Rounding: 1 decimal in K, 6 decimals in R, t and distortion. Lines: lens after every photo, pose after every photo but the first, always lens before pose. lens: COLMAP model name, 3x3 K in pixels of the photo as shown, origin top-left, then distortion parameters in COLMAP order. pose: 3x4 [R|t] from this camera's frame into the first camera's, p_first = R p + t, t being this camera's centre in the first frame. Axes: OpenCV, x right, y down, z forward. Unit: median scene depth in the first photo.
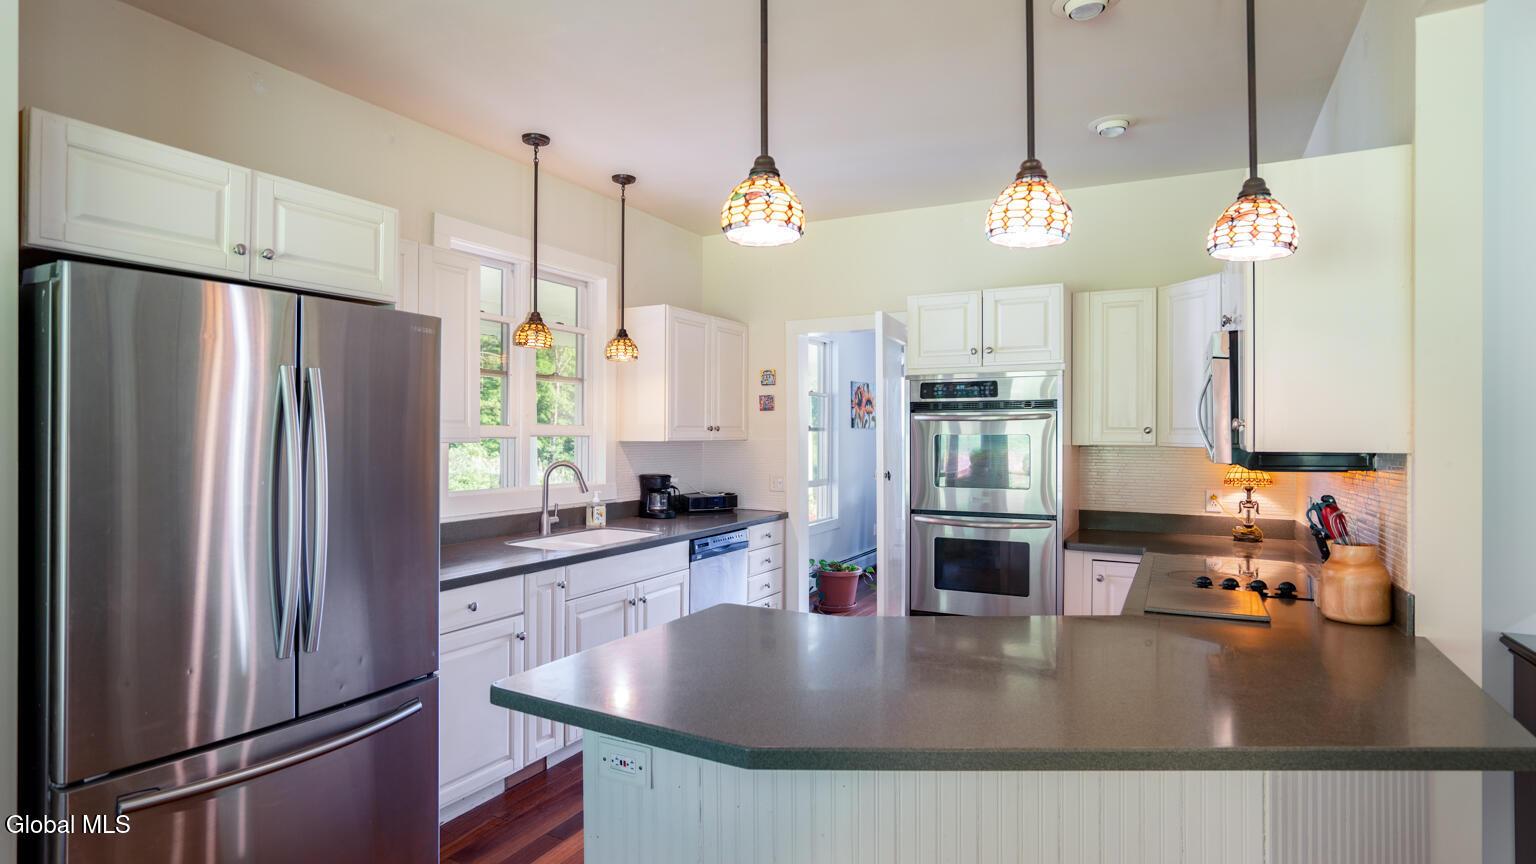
lens RADIAL K [[784.0, 0, 769.8], [0, 784.0, 432.3], [0, 0, 1]] dist [-0.028611, 0.005331]
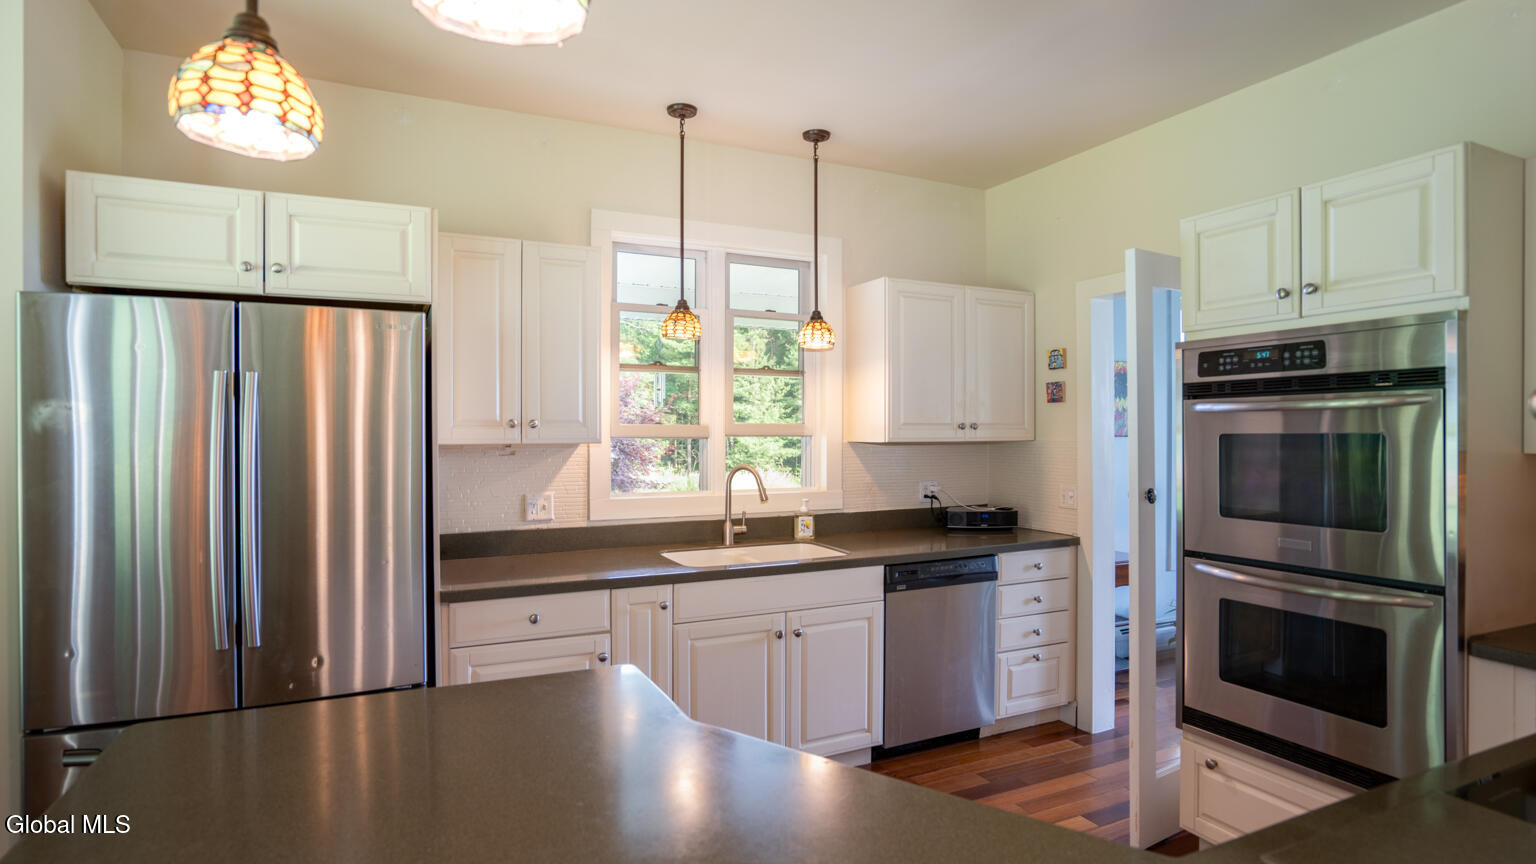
lens RADIAL K [[784.0, 0, 771.0], [0, 784.0, 431.8], [0, 0, 1]] dist [-0.028611, 0.005331]
pose [[0.806549, -0.003972, -0.591154, 0.289639], [0.004809, 0.999988, -0.000157, -0.000130], [0.591148, -0.002716, 0.806558, 0.292747]]
